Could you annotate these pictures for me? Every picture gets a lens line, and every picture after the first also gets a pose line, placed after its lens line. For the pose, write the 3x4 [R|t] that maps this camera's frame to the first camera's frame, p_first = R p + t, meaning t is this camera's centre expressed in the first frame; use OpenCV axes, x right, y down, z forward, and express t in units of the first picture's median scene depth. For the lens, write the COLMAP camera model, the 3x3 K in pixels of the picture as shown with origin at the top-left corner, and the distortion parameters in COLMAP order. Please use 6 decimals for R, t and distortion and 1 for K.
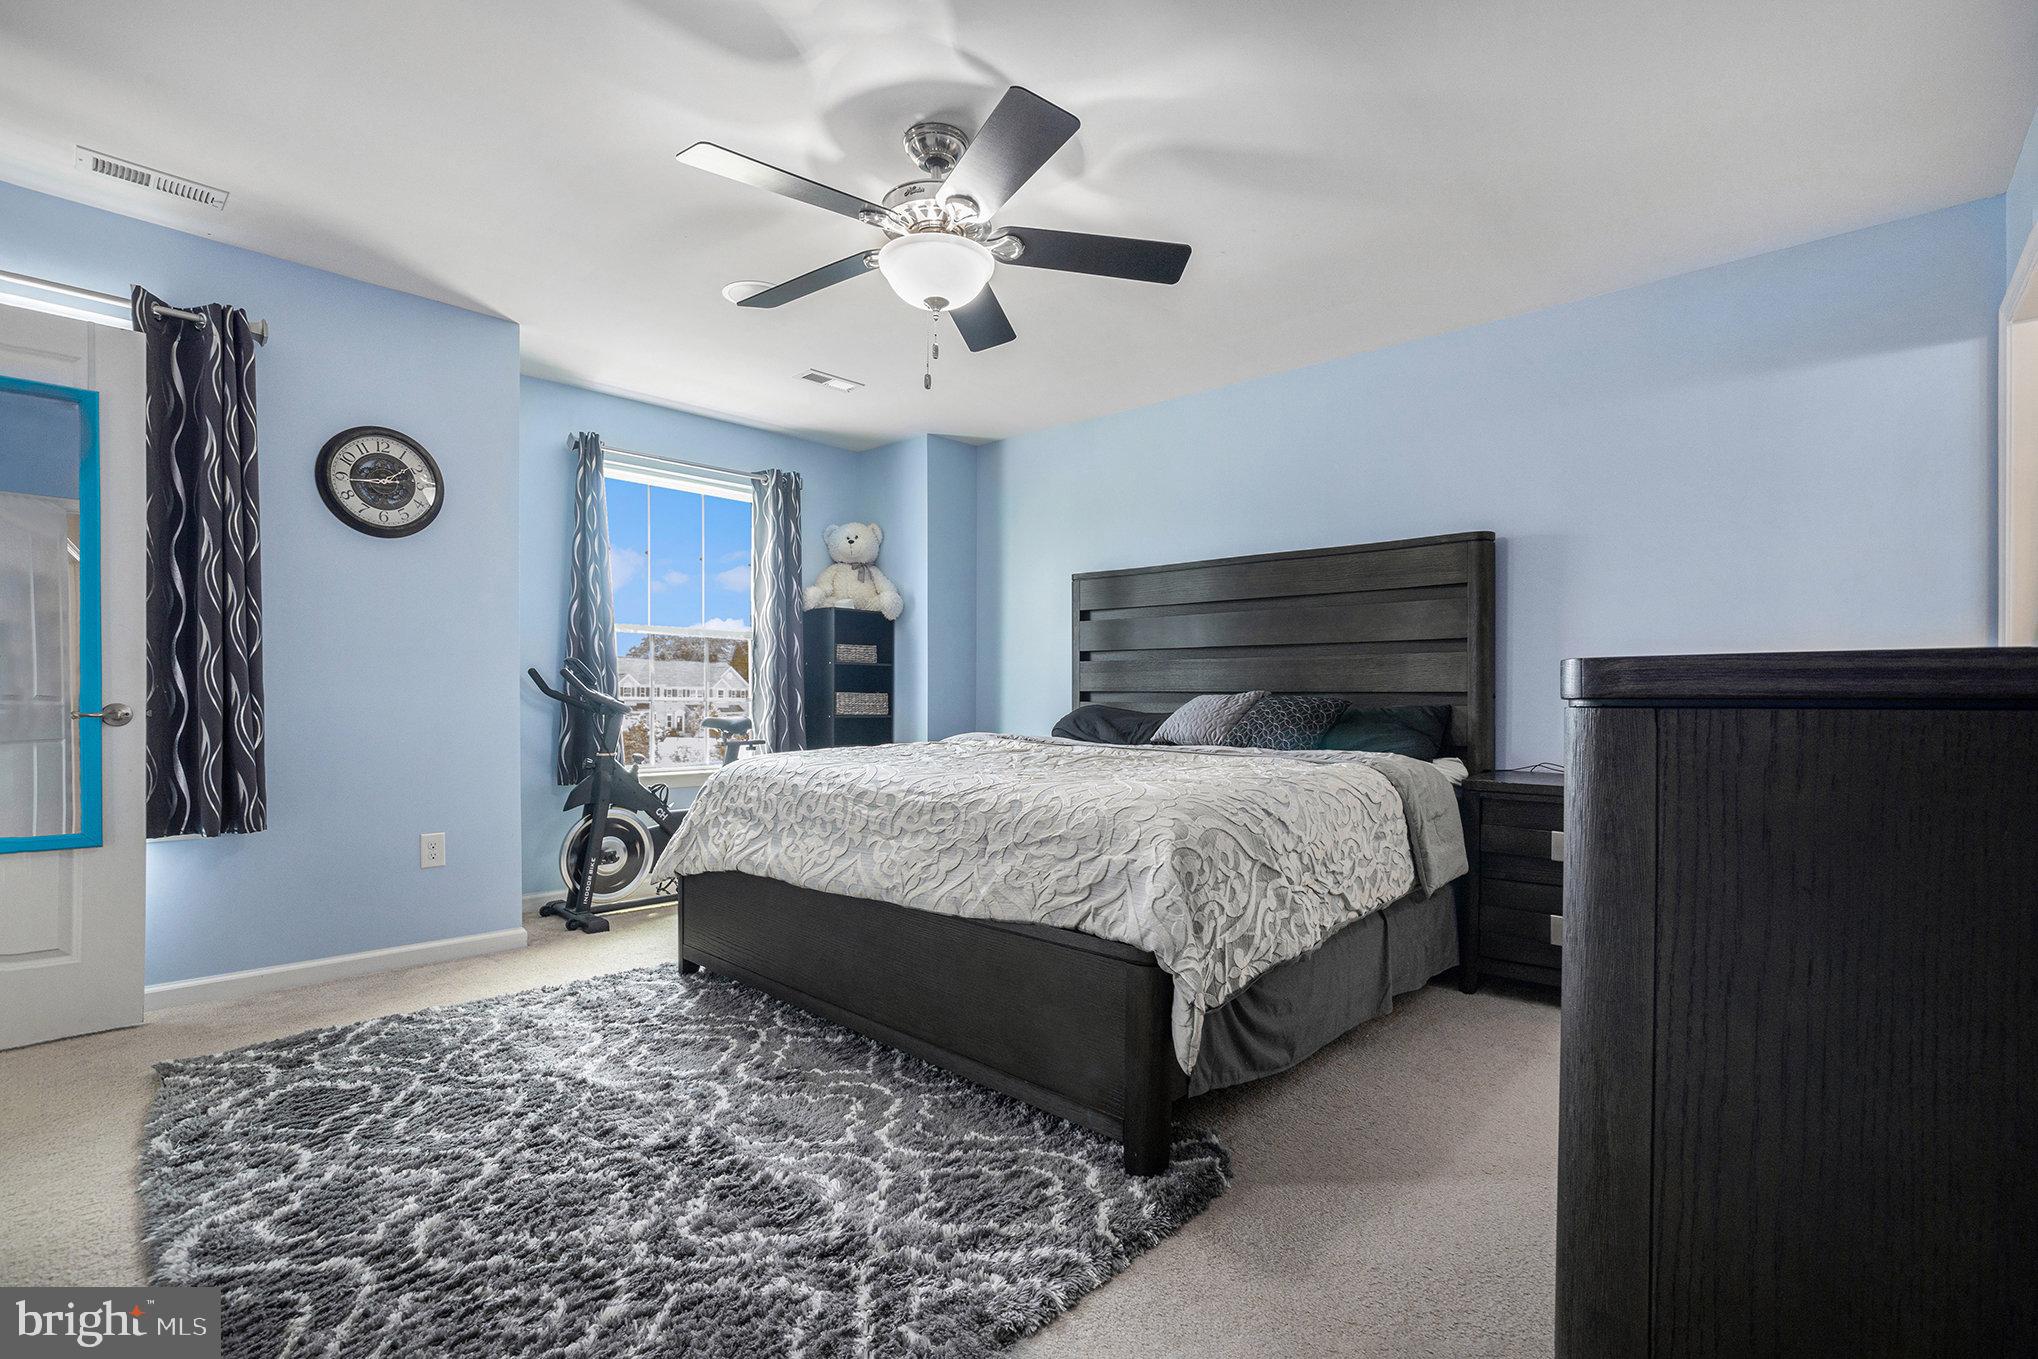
lens RADIAL K [[946.6, 0, 1023.9], [0, 946.6, 695.6], [0, 0, 1]] dist [-0.041459, 0.004560]
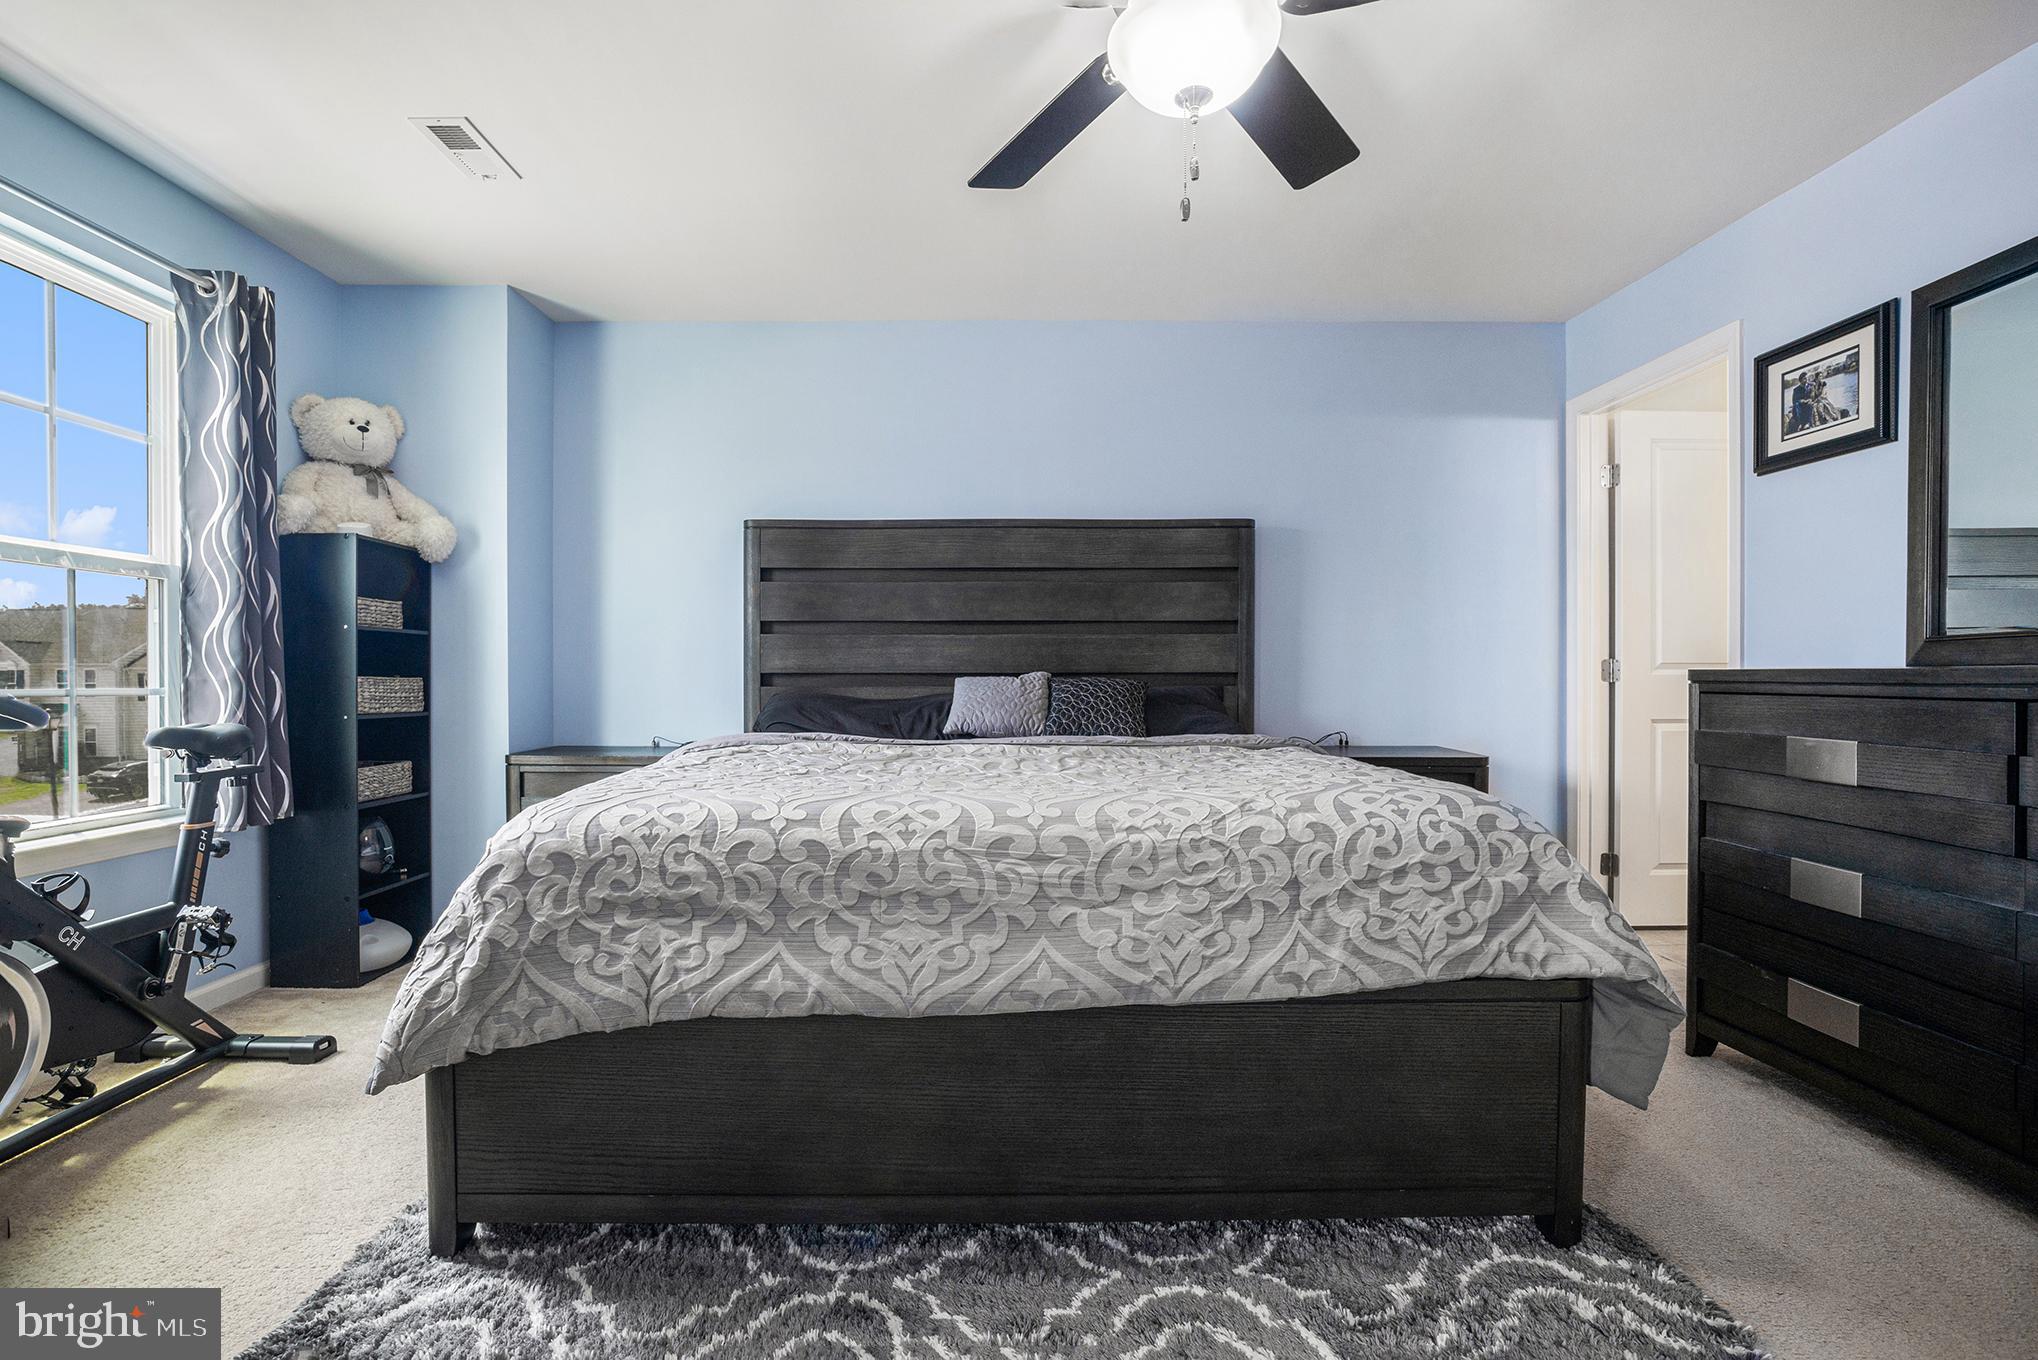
lens RADIAL K [[946.6, 0, 1018.1], [0, 946.6, 683.9], [0, 0, 1]] dist [-0.041459, 0.004560]
pose [[0.712958, -0.013048, 0.701085, -0.428972], [0.005408, 0.999899, 0.013110, -0.005353], [-0.701186, -0.005556, 0.712957, 0.397440]]
